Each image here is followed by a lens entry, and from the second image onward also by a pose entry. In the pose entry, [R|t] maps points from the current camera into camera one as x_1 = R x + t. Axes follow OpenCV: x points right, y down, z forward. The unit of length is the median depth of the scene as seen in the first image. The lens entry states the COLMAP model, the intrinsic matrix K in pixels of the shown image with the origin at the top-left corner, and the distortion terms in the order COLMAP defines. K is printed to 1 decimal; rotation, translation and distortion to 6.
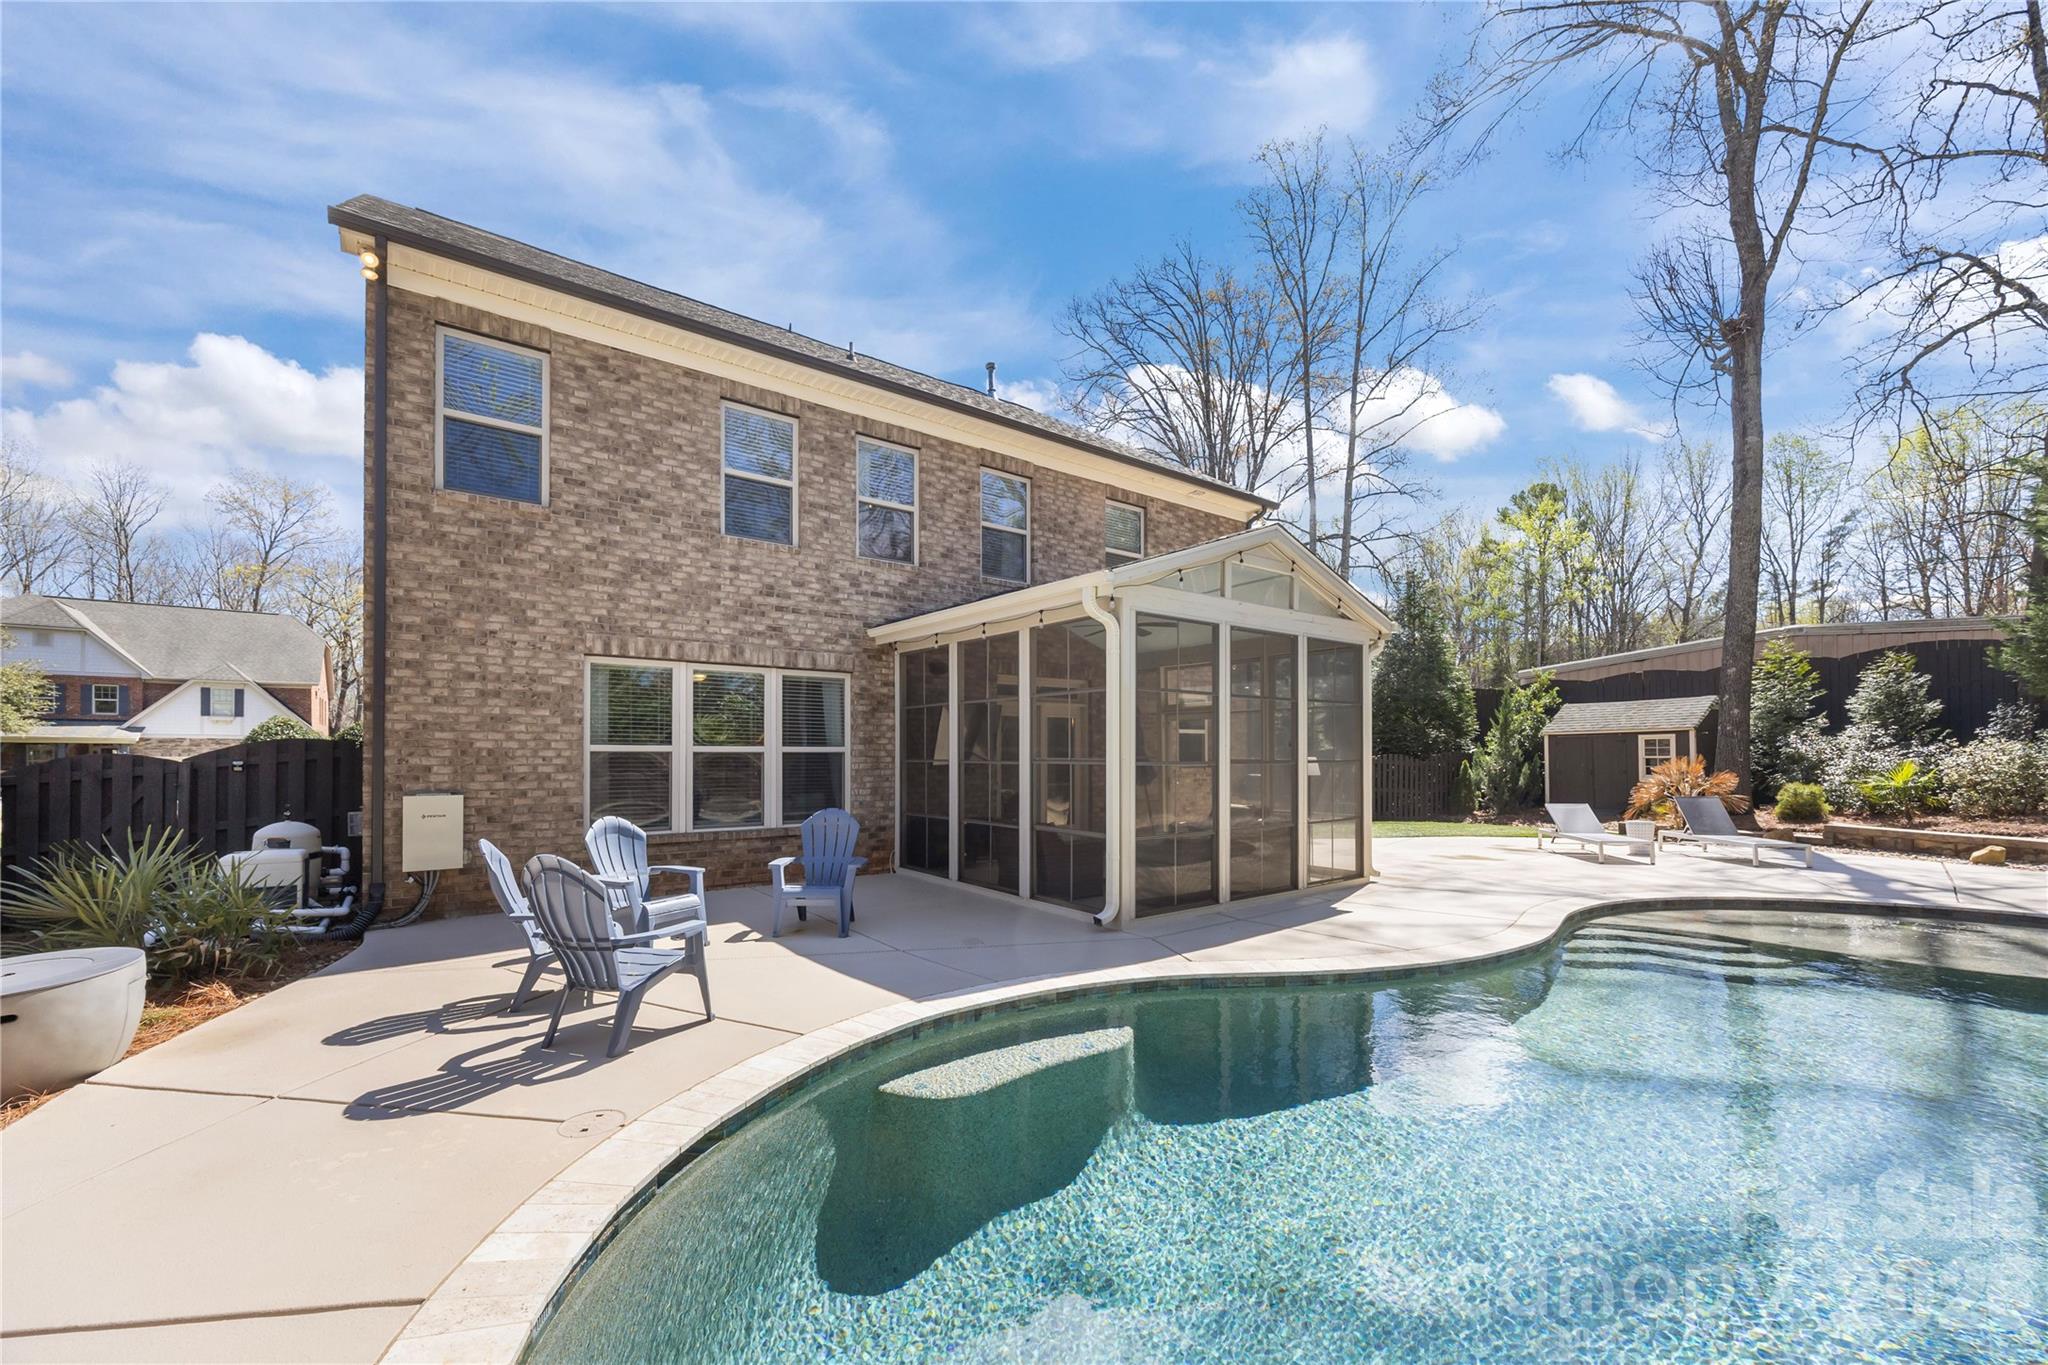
lens RADIAL K [[799.1, 0, 1007.5], [0, 799.1, 754.0], [0, 0, 1]] dist [-0.006364, 0.000124]
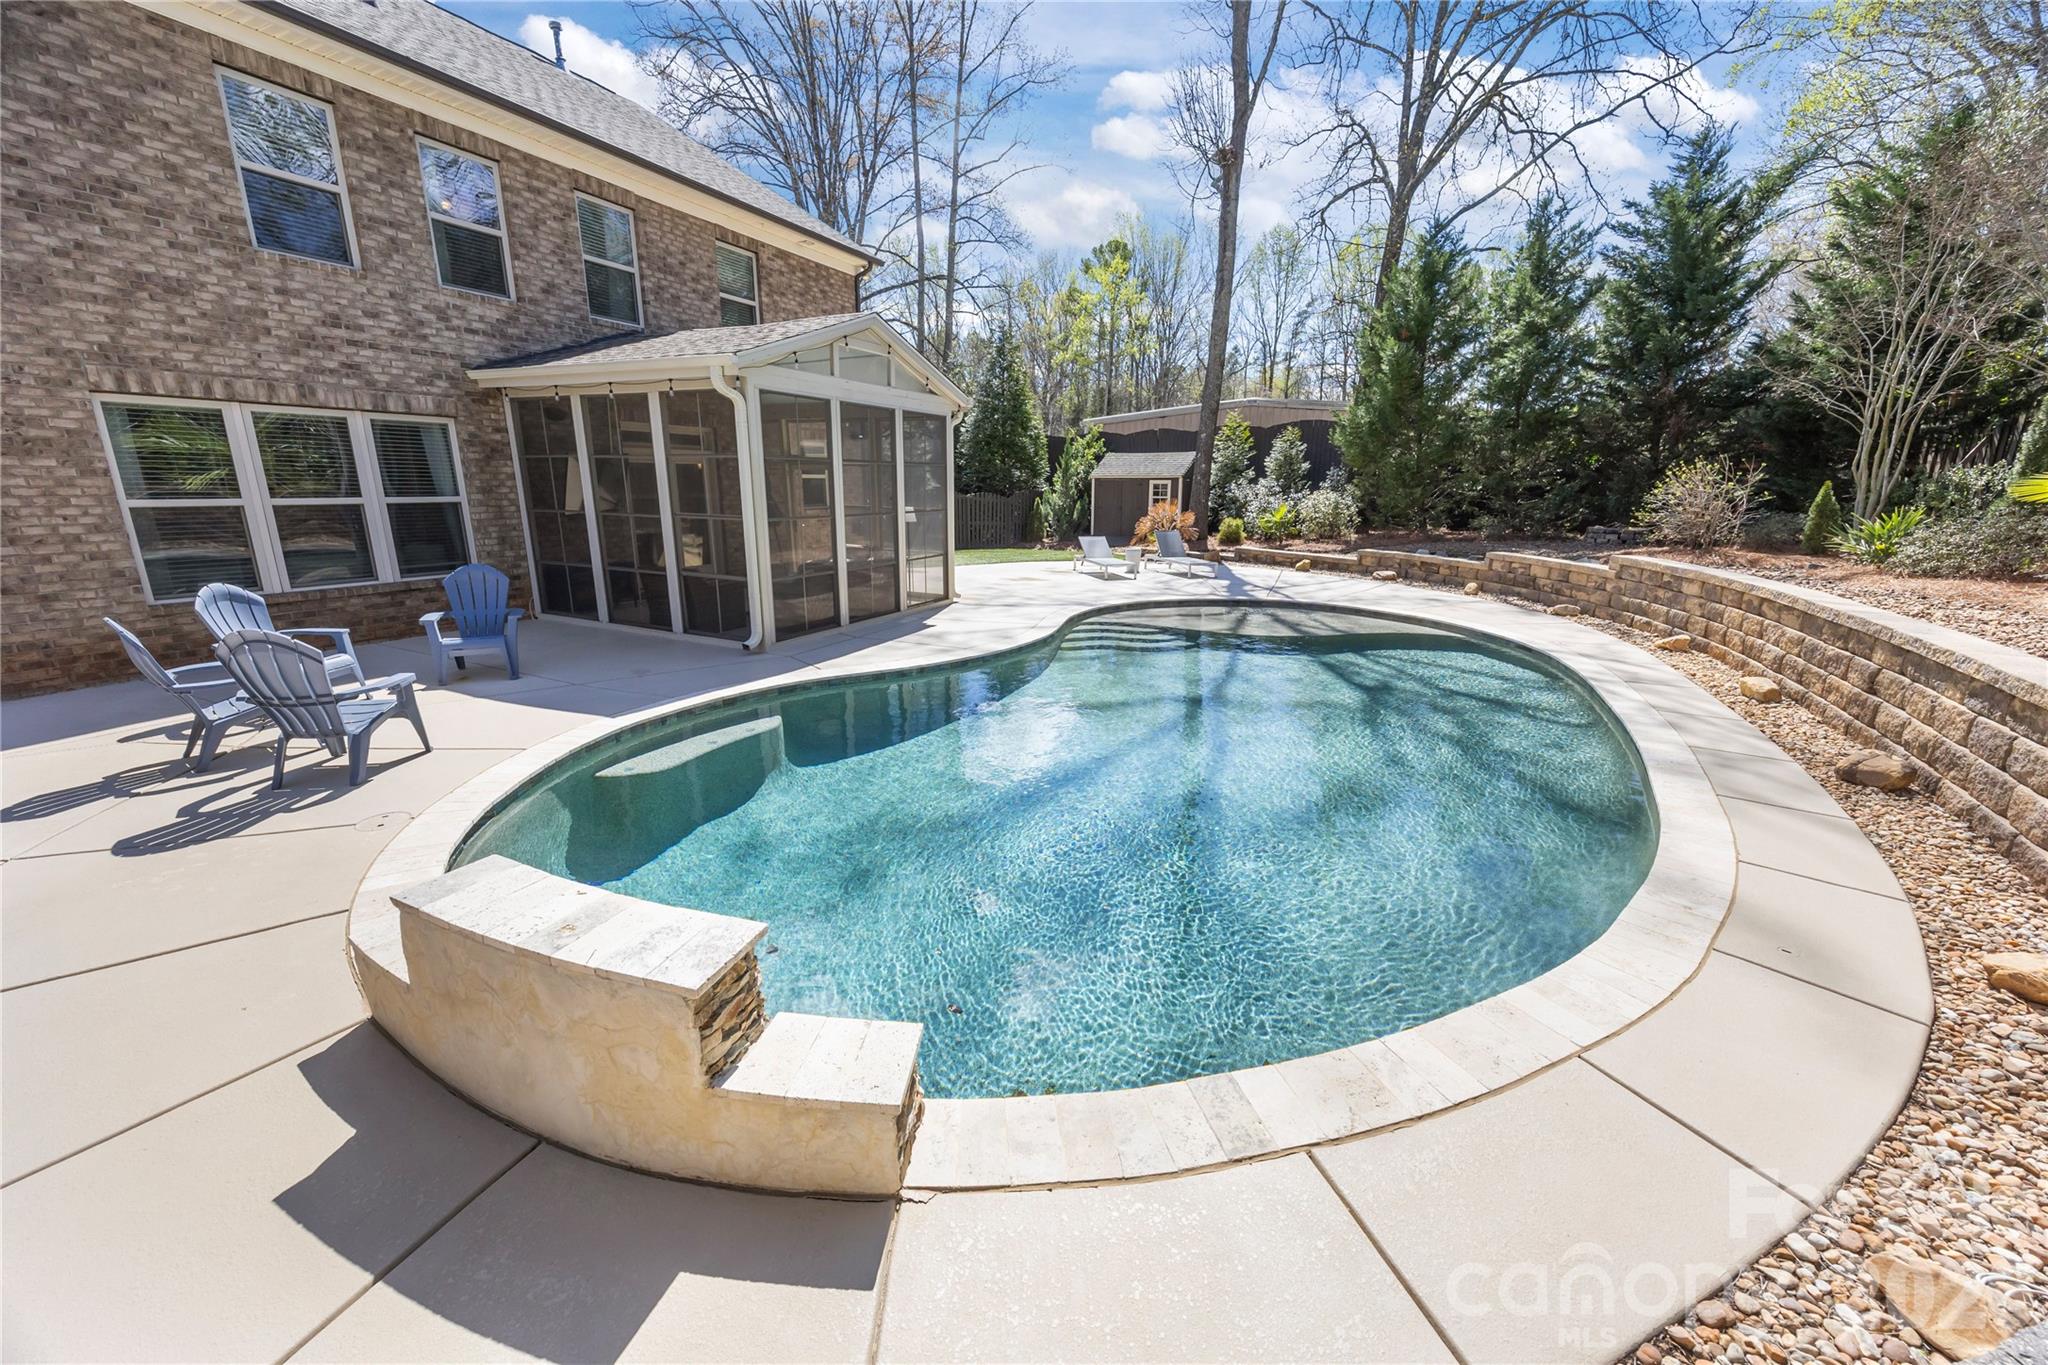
lens RADIAL K [[766.4, 0, 1028.7], [0, 766.4, 691.1], [0, 0, 1]] dist [-0.011138, 0.000590]
pose [[0.883817, -0.108459, 0.455087, -0.038477], [-0.018031, 0.964136, 0.264795, -0.040864], [-0.467486, -0.242236, 0.850164, -0.200116]]
